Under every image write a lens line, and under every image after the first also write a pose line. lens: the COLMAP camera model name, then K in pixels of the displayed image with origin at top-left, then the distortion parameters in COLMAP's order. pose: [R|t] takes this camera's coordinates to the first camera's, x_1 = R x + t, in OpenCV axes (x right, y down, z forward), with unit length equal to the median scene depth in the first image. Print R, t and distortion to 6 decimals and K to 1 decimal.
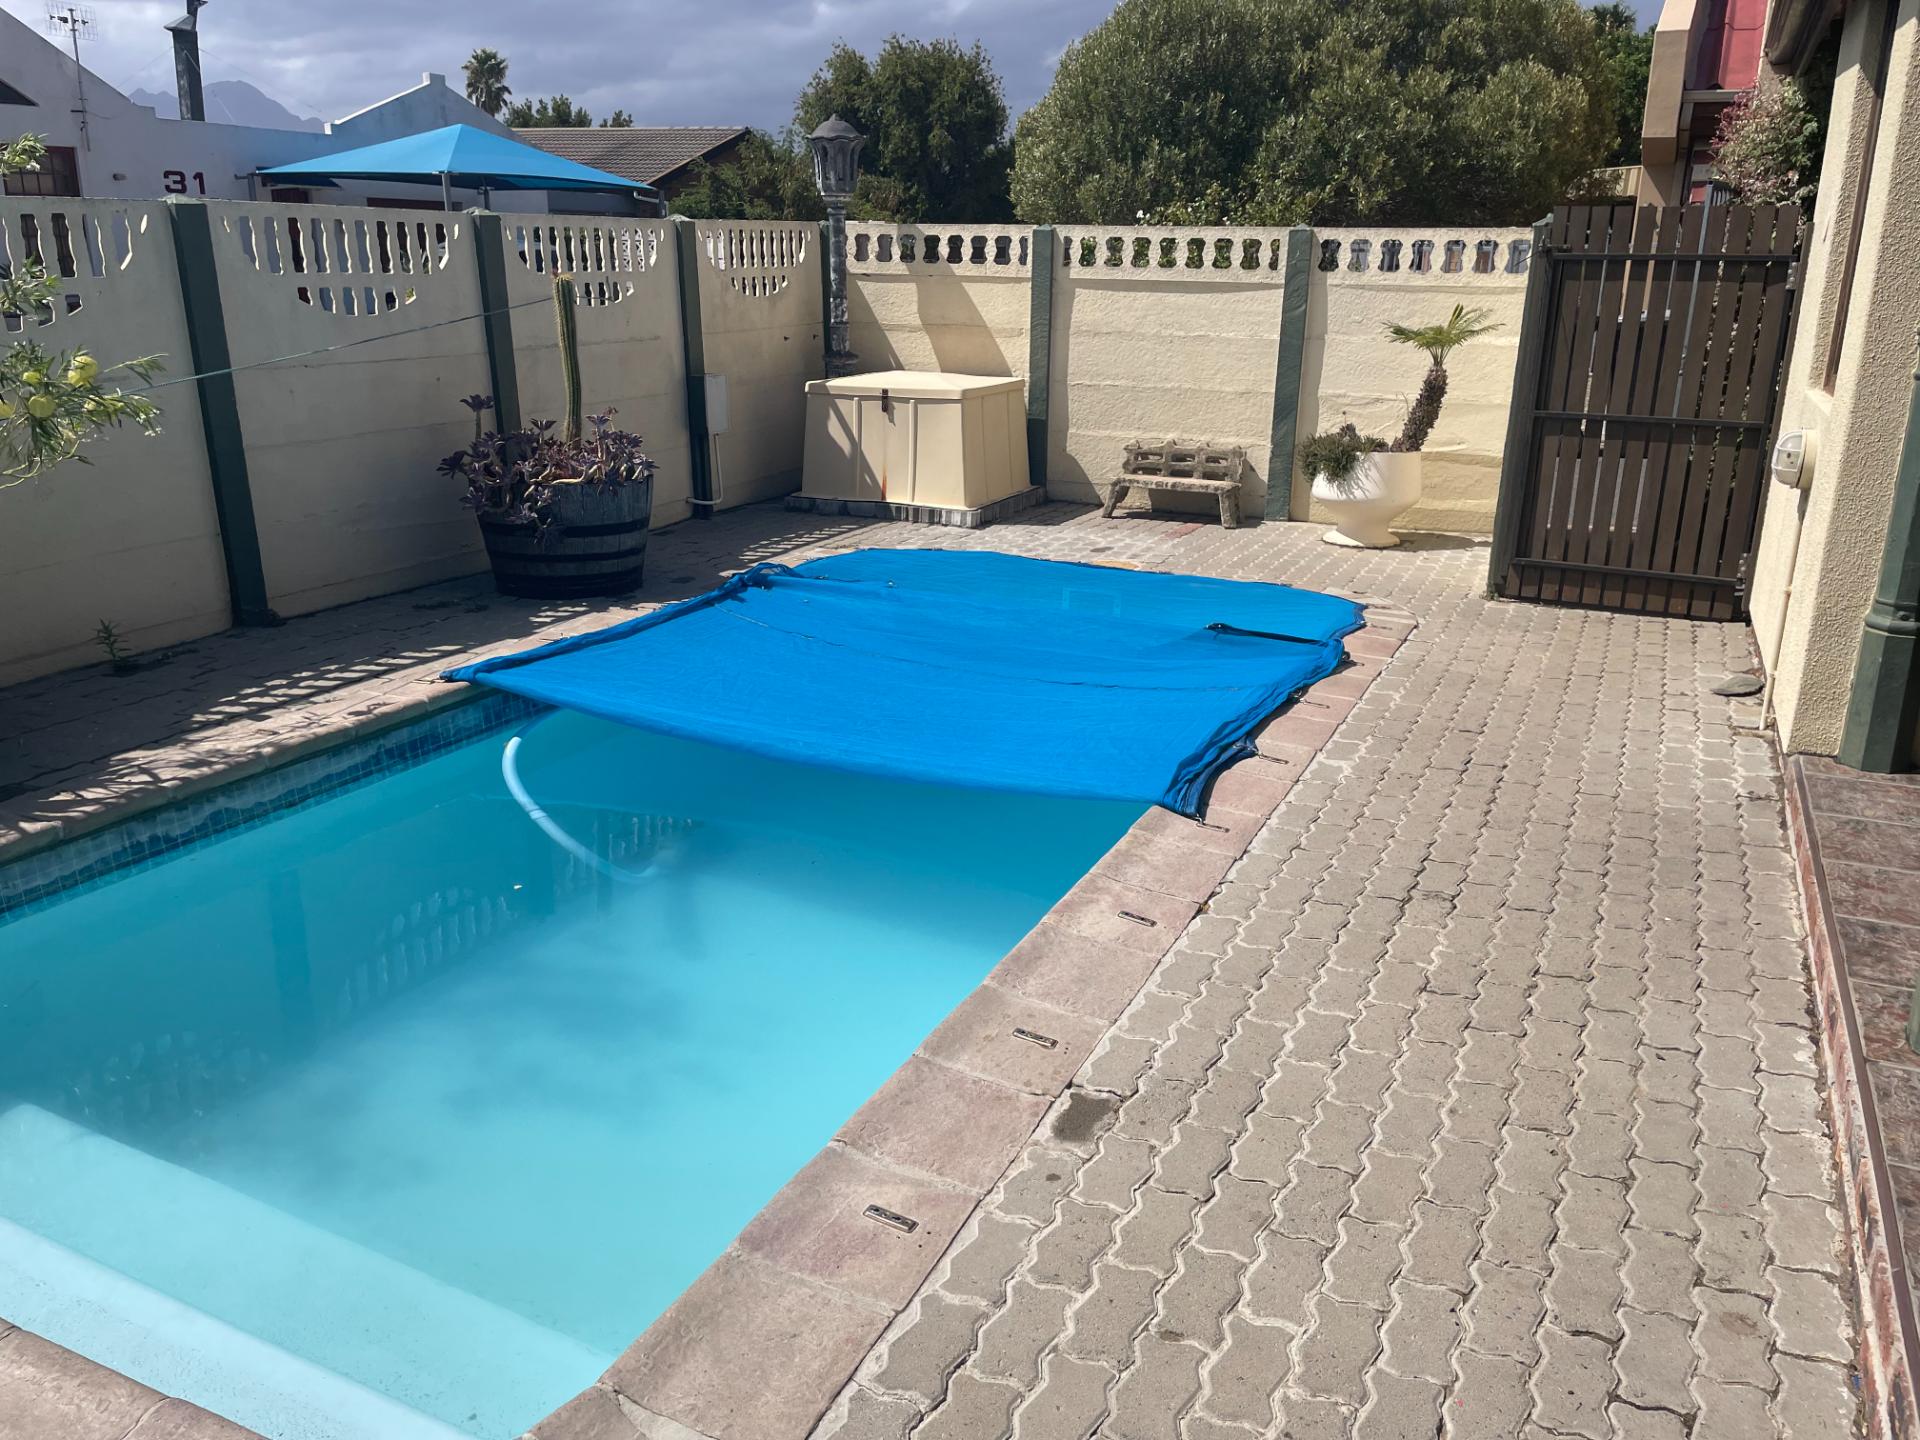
lens RADIAL K [[1419.5, 0, 956.4], [0, 1419.5, 726.2], [0, 0, 1]] dist [-0.000993, -0.009499]
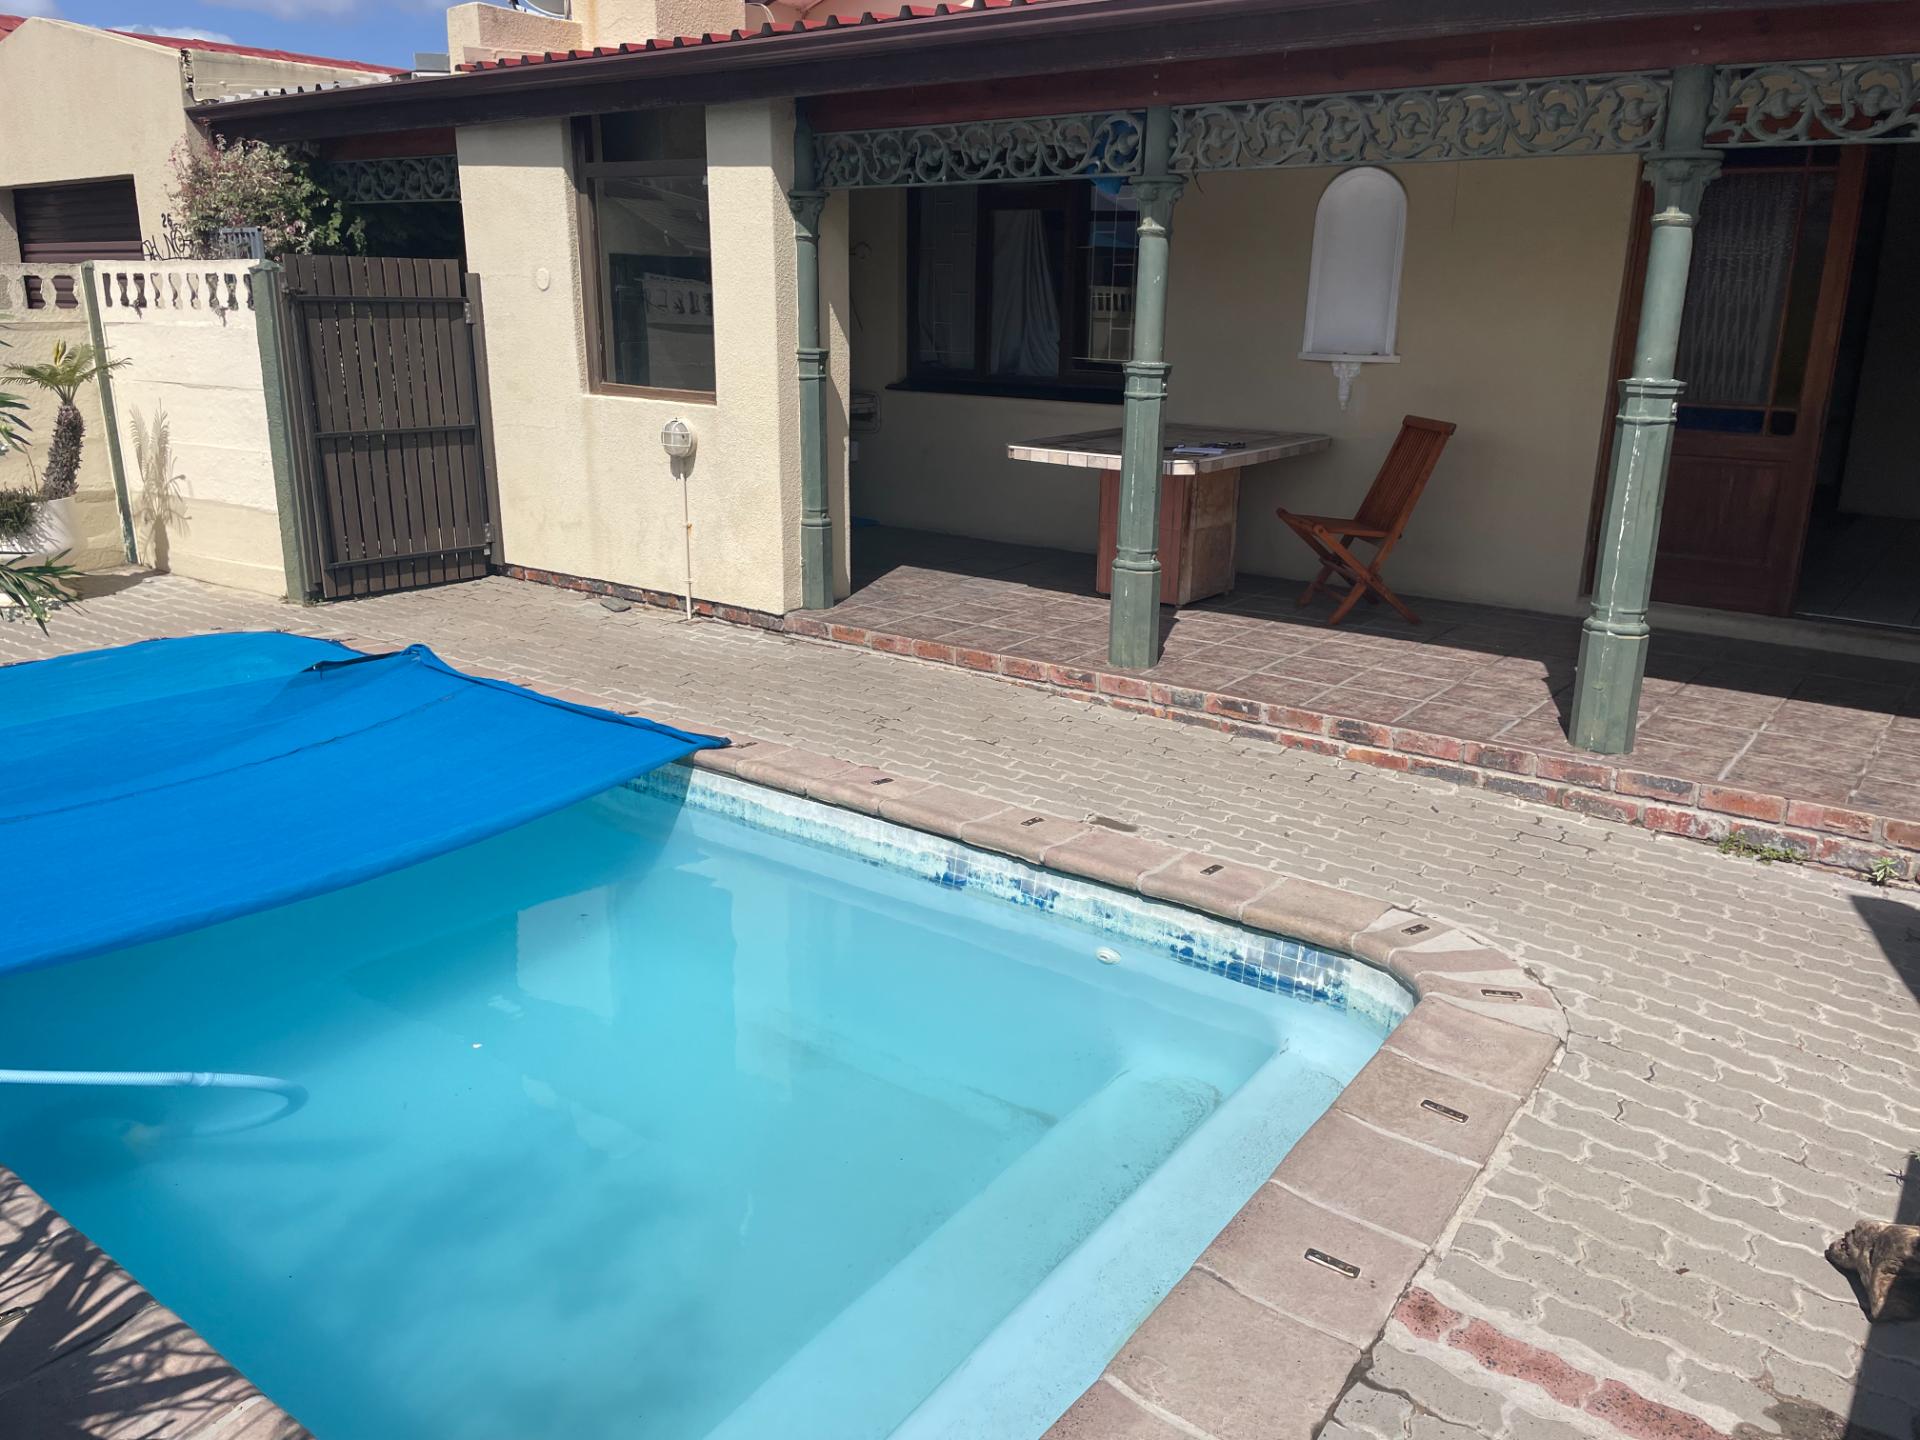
lens RADIAL K [[1419.5, 0, 958.2], [0, 1419.5, 716.1], [0, 0, 1]] dist [-0.000993, -0.009499]
pose [[0.160936, -0.277609, 0.947118, -0.662186], [0.287441, 0.931212, 0.224104, -0.123563], [-0.944181, 0.236174, 0.229661, 0.326043]]
